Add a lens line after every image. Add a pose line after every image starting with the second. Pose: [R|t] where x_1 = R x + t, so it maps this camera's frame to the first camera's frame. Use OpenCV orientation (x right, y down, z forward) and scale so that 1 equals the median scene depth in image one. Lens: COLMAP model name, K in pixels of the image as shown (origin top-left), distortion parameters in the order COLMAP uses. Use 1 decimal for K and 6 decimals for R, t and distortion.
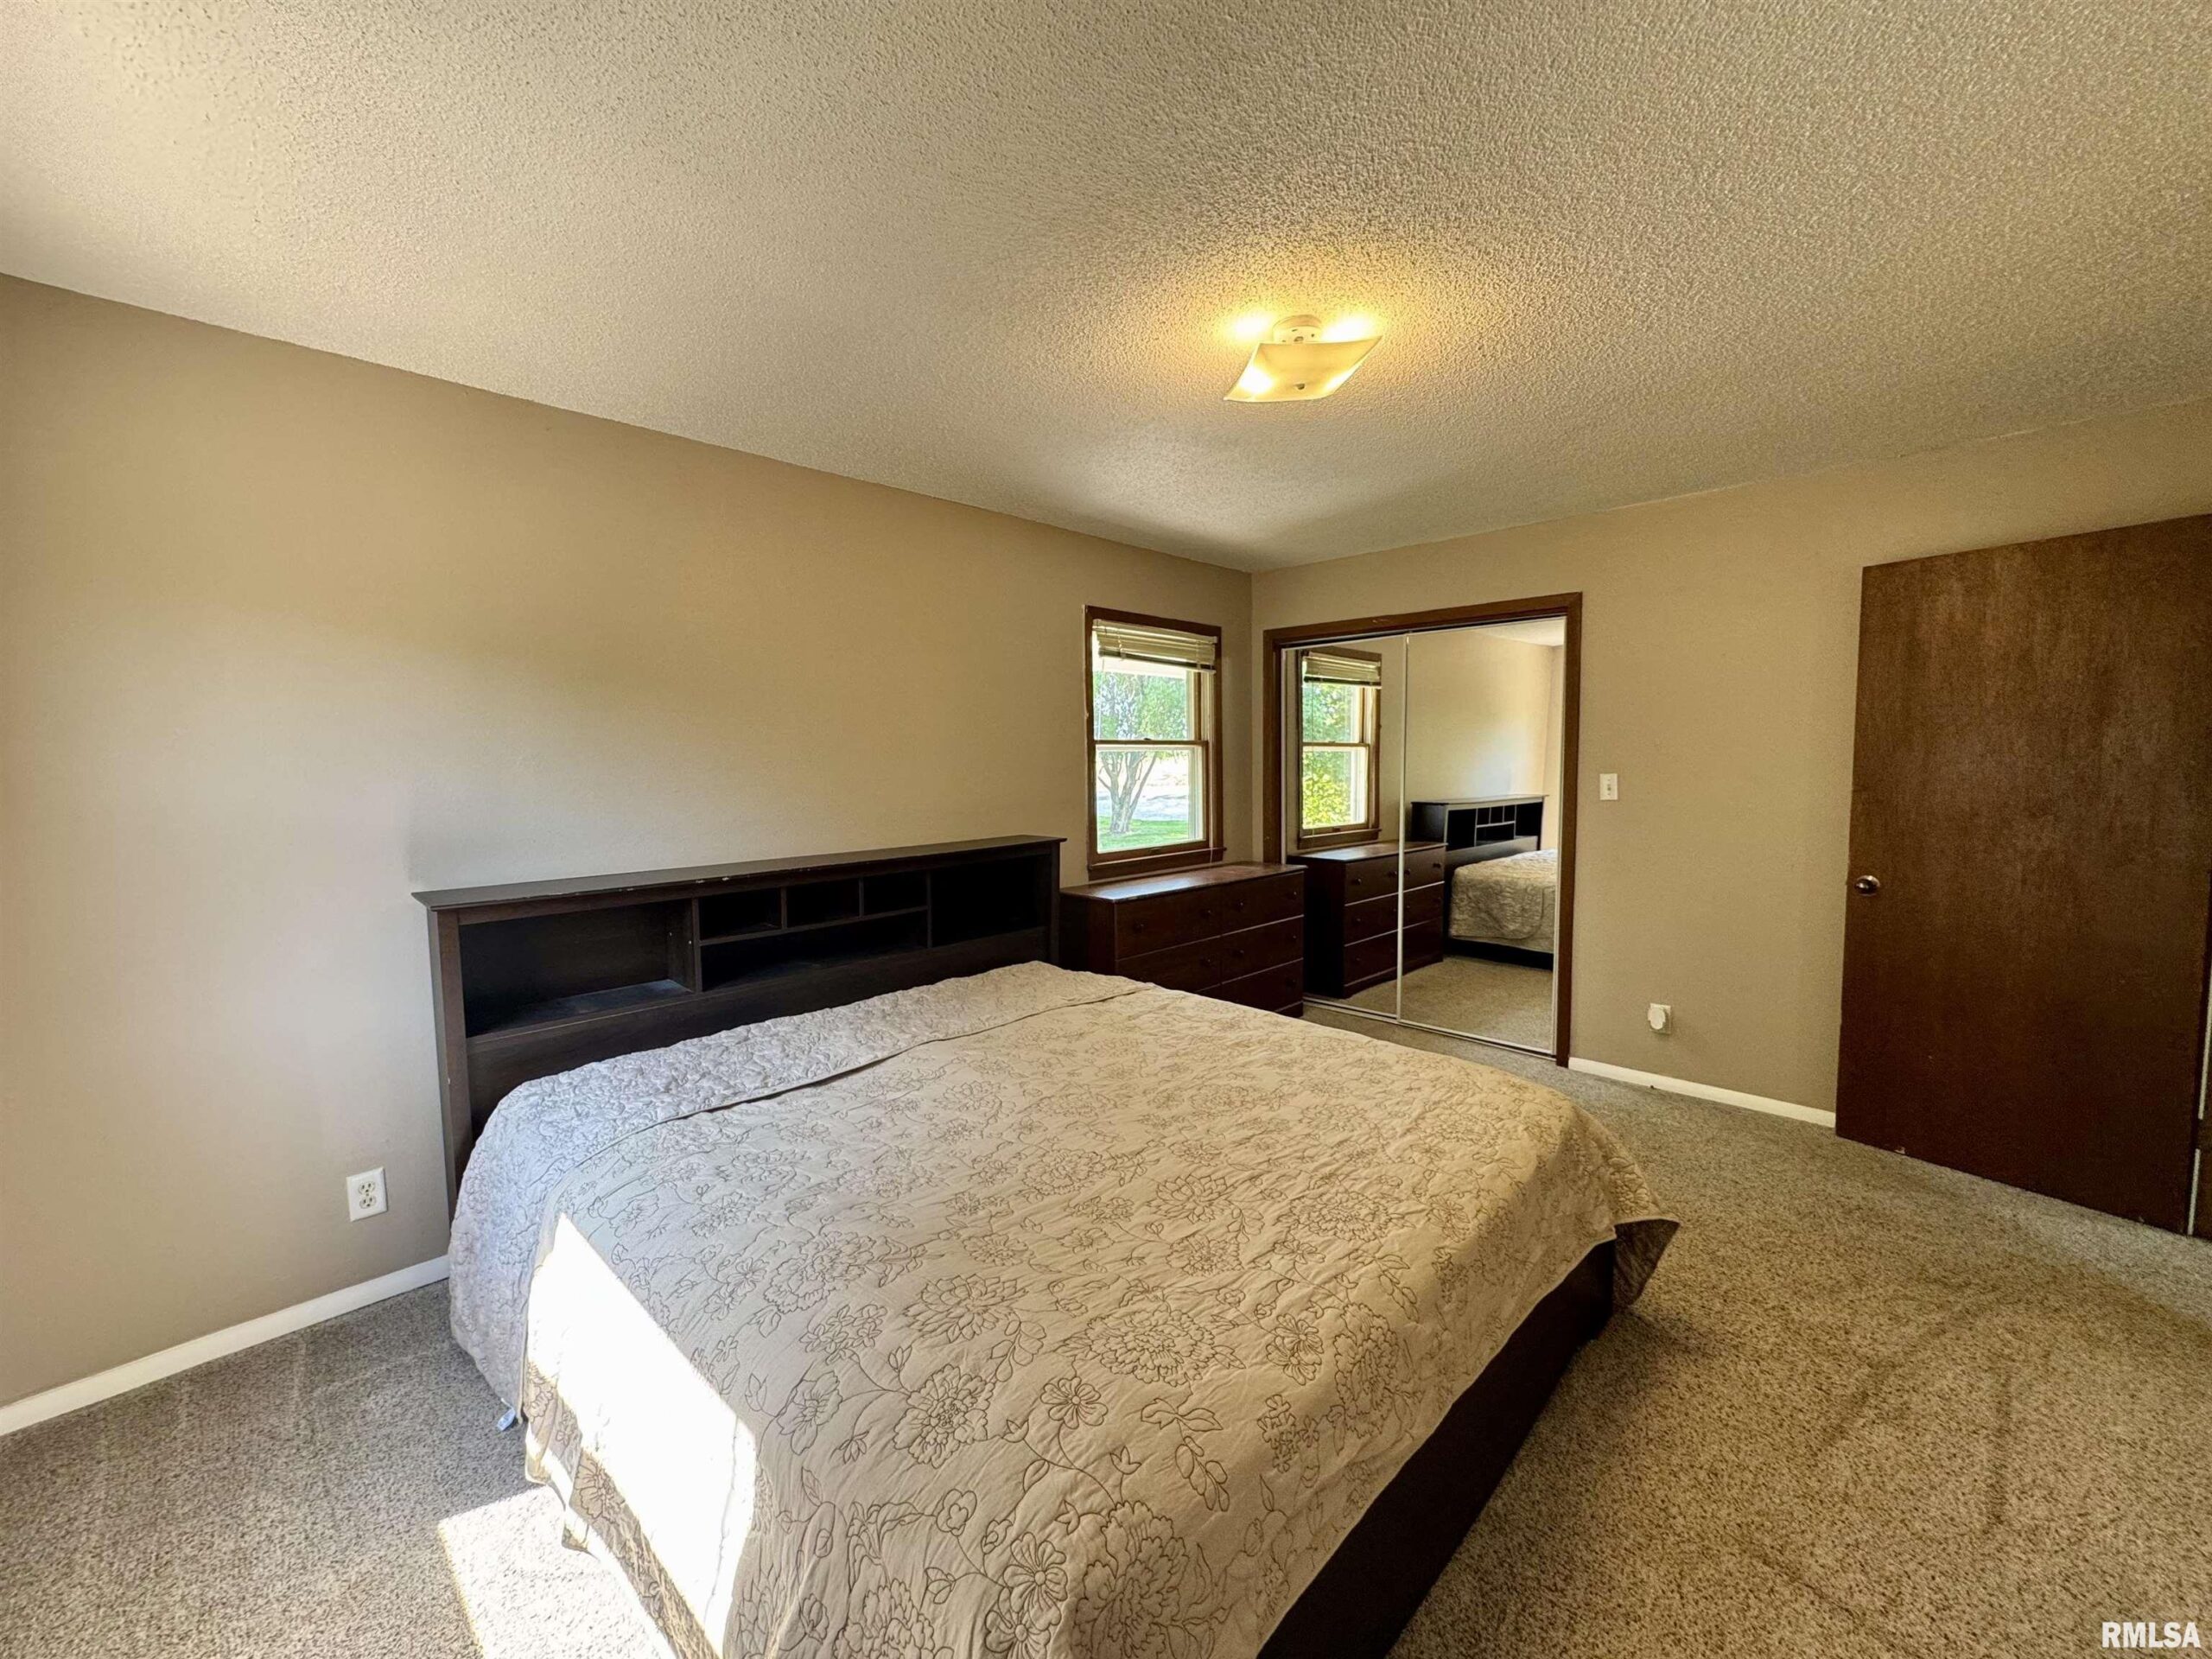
lens RADIAL K [[881.4, 0, 1103.8], [0, 881.4, 821.2], [0, 0, 1]] dist [-0.003948, 0.000067]
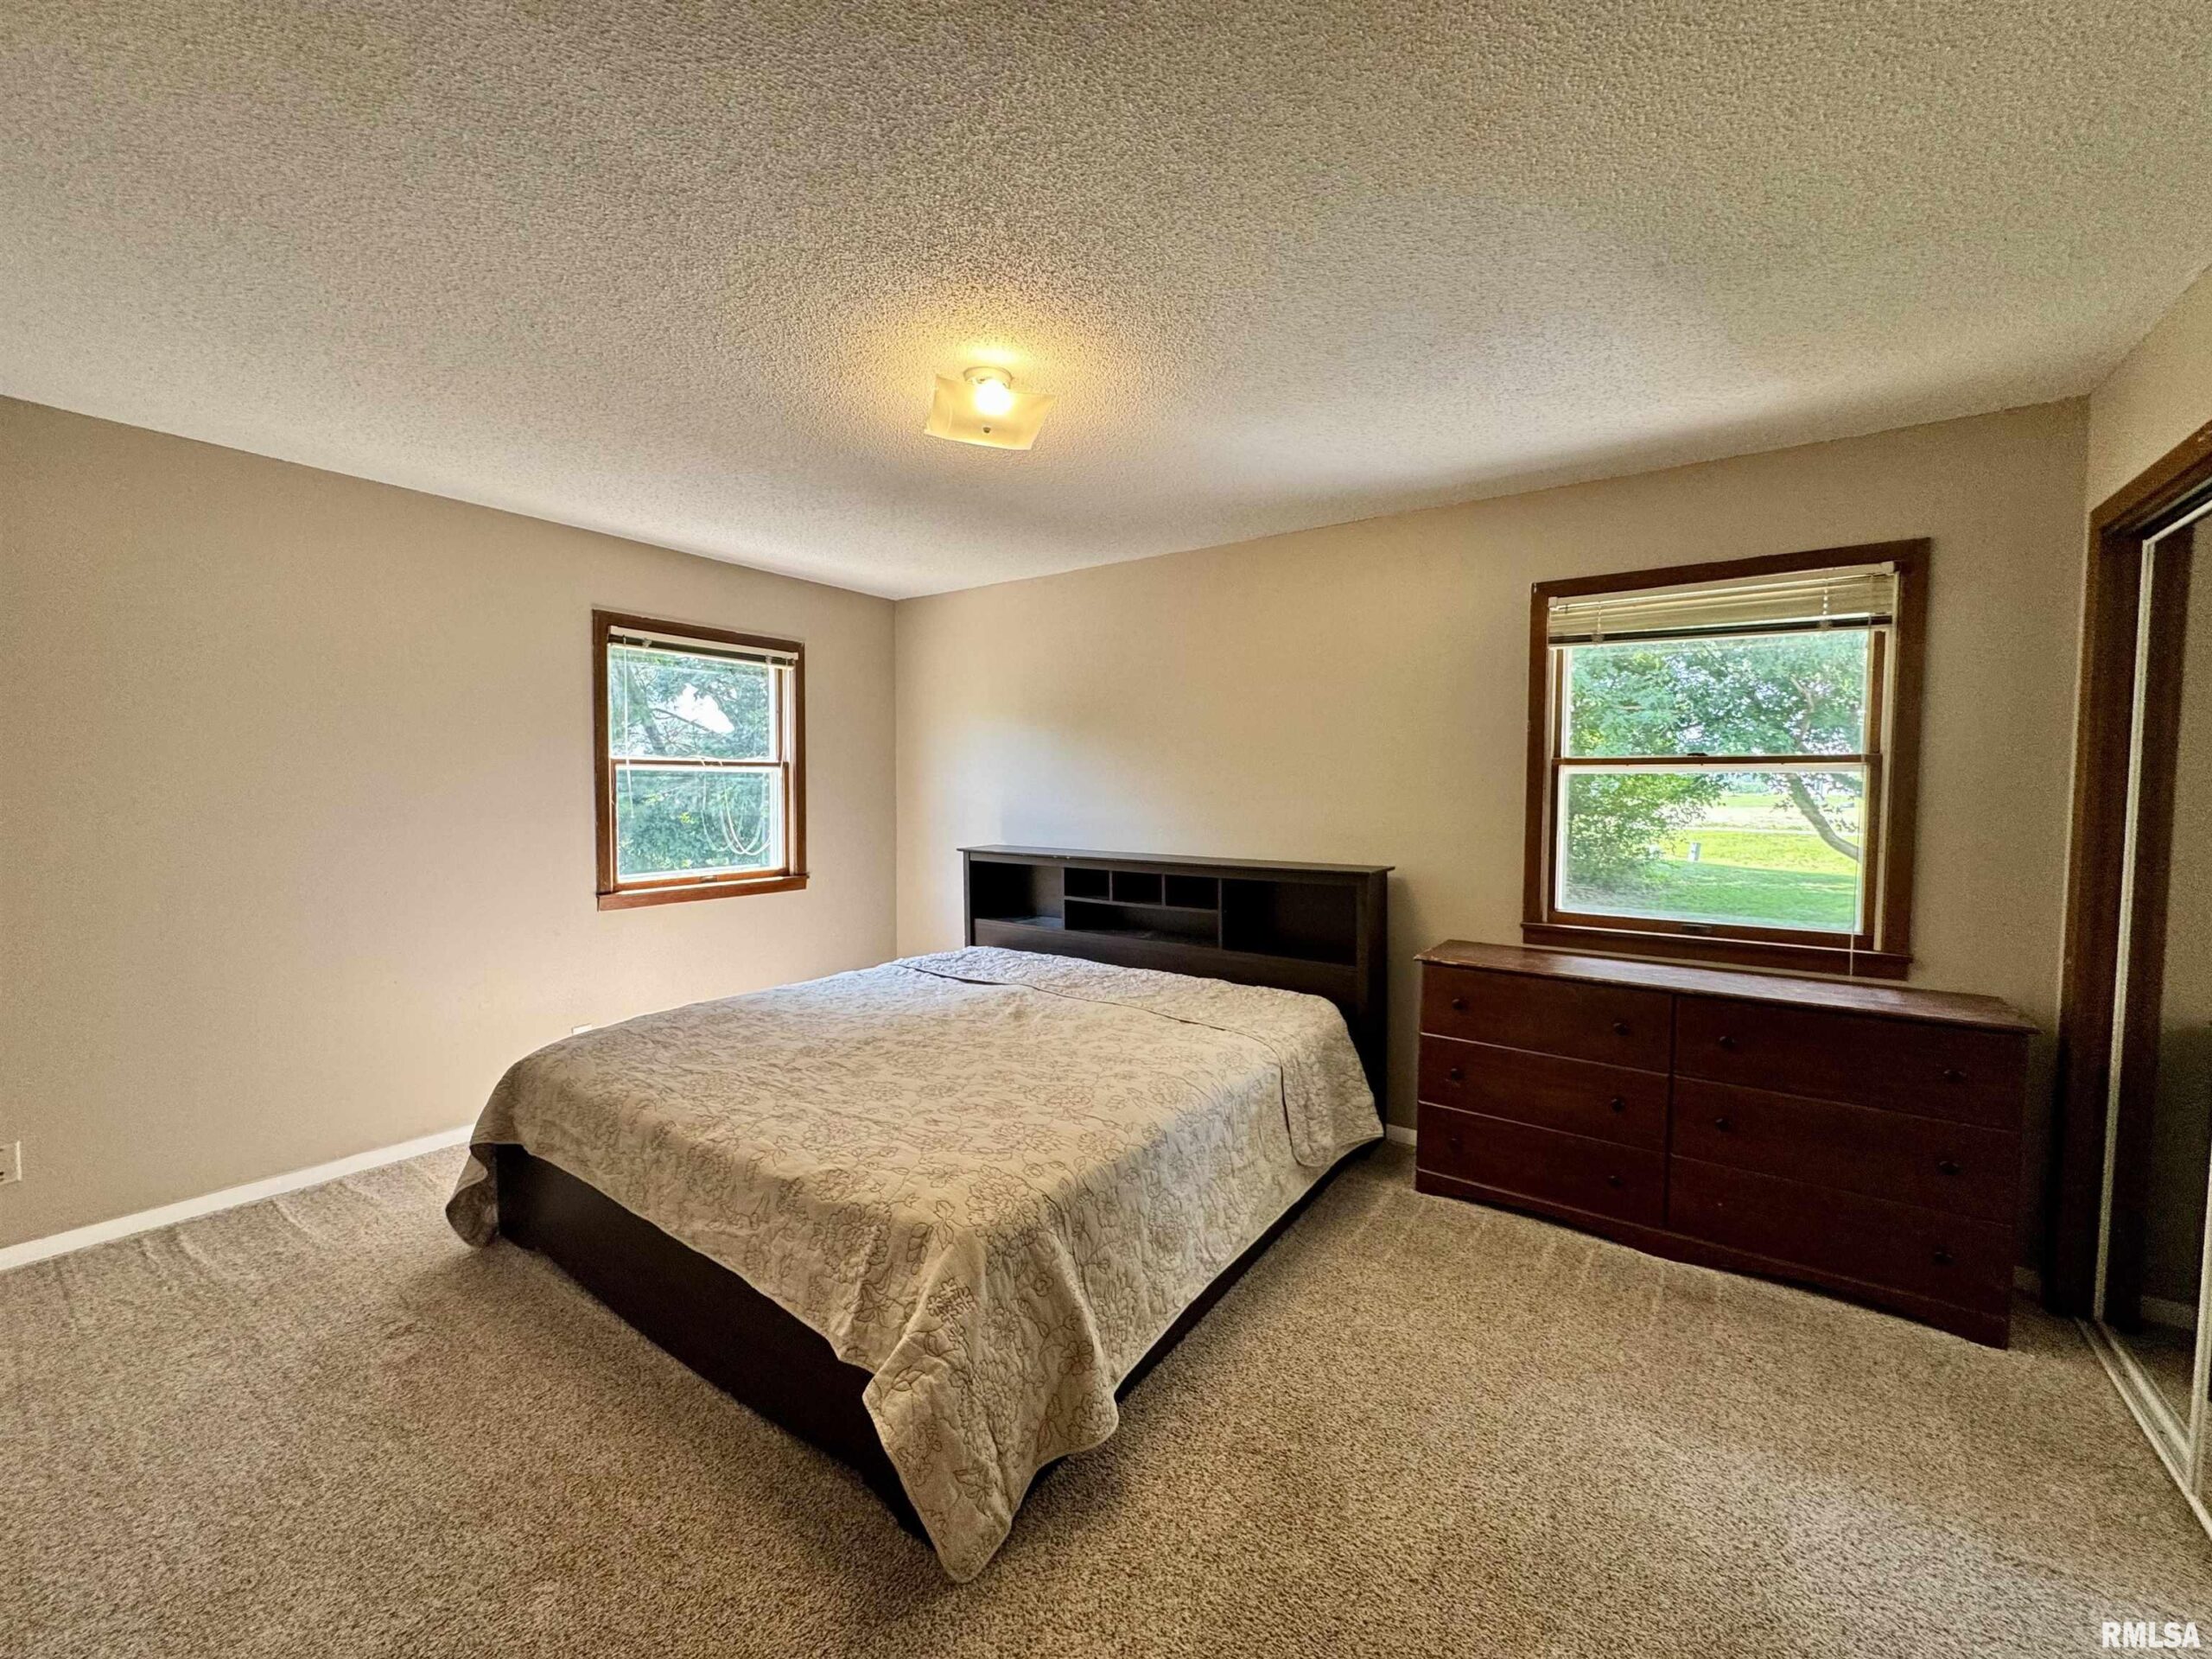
lens RADIAL K [[881.4, 0, 1104.7], [0, 881.4, 830.1], [0, 0, 1]] dist [-0.003948, 0.000067]
pose [[0.158684, 0.065449, -0.985158, 1.128950], [-0.076161, 0.995639, 0.053878, -0.072219], [0.984388, 0.066481, 0.162977, 0.859114]]
